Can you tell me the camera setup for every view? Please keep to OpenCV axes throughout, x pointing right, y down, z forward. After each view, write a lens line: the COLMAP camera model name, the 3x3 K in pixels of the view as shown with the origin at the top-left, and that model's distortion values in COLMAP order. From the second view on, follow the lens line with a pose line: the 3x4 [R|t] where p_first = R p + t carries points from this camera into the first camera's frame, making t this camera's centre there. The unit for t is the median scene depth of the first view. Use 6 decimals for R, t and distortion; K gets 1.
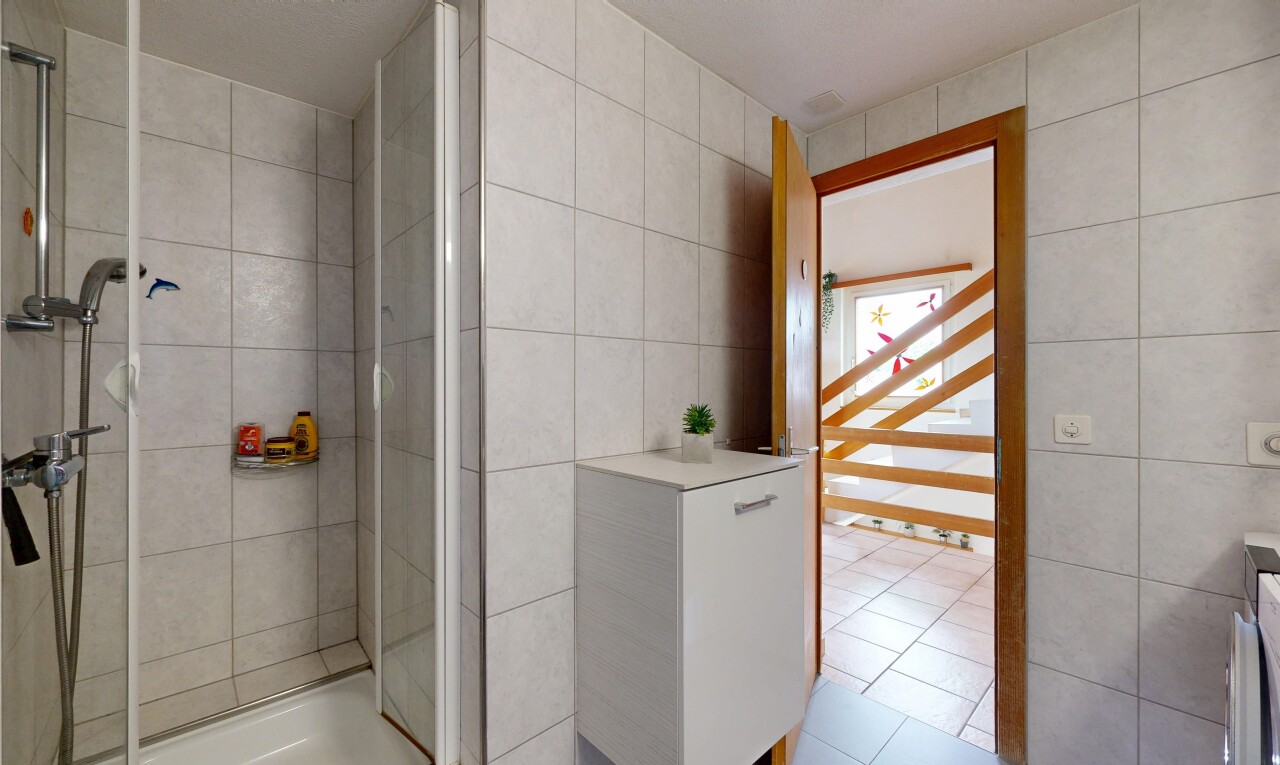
lens RADIAL K [[501.7, 0, 640.0], [0, 501.7, 382.5], [0, 0, 1]] dist [-0.001100, 0.000025]
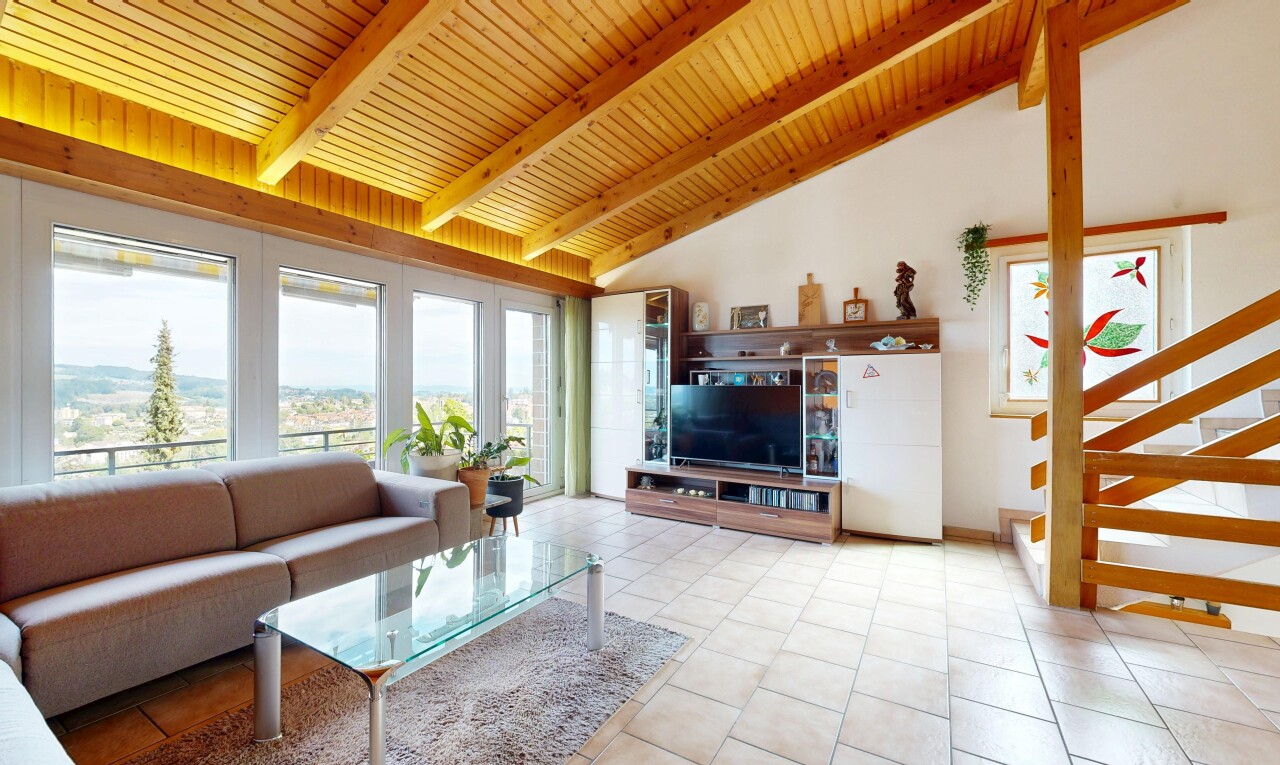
lens RADIAL K [[501.7, 0, 640.0], [0, 501.7, 382.5], [0, 0, 1]] dist [-0.001100, 0.000025]
pose [[0.959902, 0.007154, 0.280246, -0.324485], [-0.005632, 0.999965, -0.006233, 0.010154], [-0.280281, 0.004405, 0.959908, 0.555130]]
